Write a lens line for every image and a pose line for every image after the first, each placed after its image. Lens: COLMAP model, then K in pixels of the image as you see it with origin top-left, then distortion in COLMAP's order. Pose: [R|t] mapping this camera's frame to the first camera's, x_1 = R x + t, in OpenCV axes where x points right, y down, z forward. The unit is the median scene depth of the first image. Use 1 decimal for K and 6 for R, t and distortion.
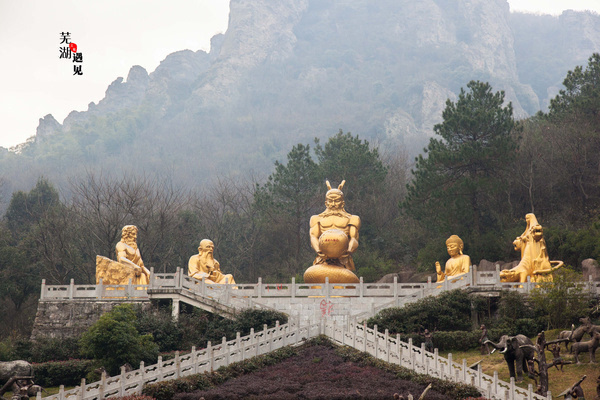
lens RADIAL K [[1402.7, 0, 301.3], [0, 1402.7, 201.2], [0, 0, 1]] dist [0.051539, 0.000000]
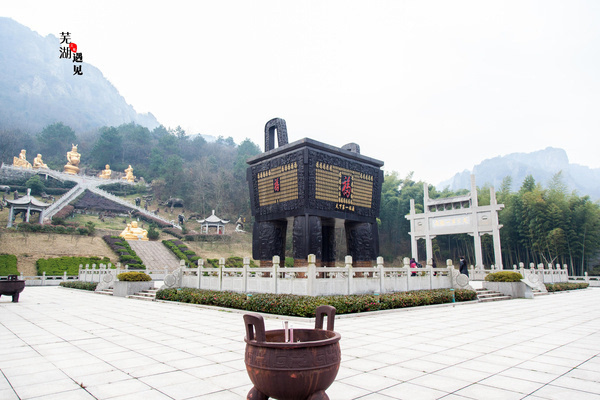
lens RADIAL K [[393.1, 0, 299.3], [0, 393.1, 199.6], [0, 0, 1]] dist [0.002685, 0.002948]
pose [[0.716245, 0.105622, 0.689810, -0.295856], [-0.225264, 0.970558, 0.085287, -0.108079], [-0.660492, -0.216476, 0.718950, -0.310677]]
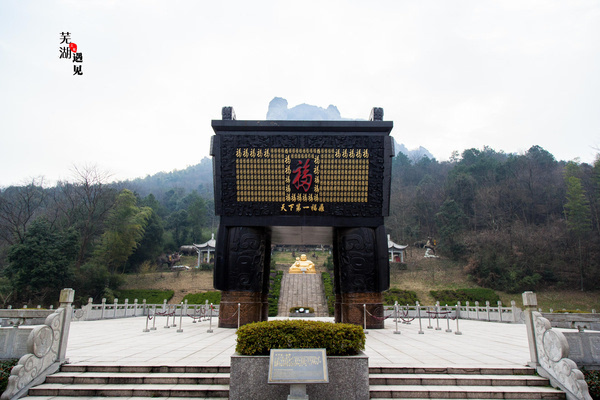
lens RADIAL K [[393.1, 0, 295.5], [0, 393.1, 199.8], [0, 0, 1]] dist [0.002685, 0.002948]
pose [[0.999483, -0.004697, 0.031803, -0.043515], [0.001766, 0.995798, 0.091559, -0.105634], [-0.032099, -0.091455, 0.995292, -0.309005]]
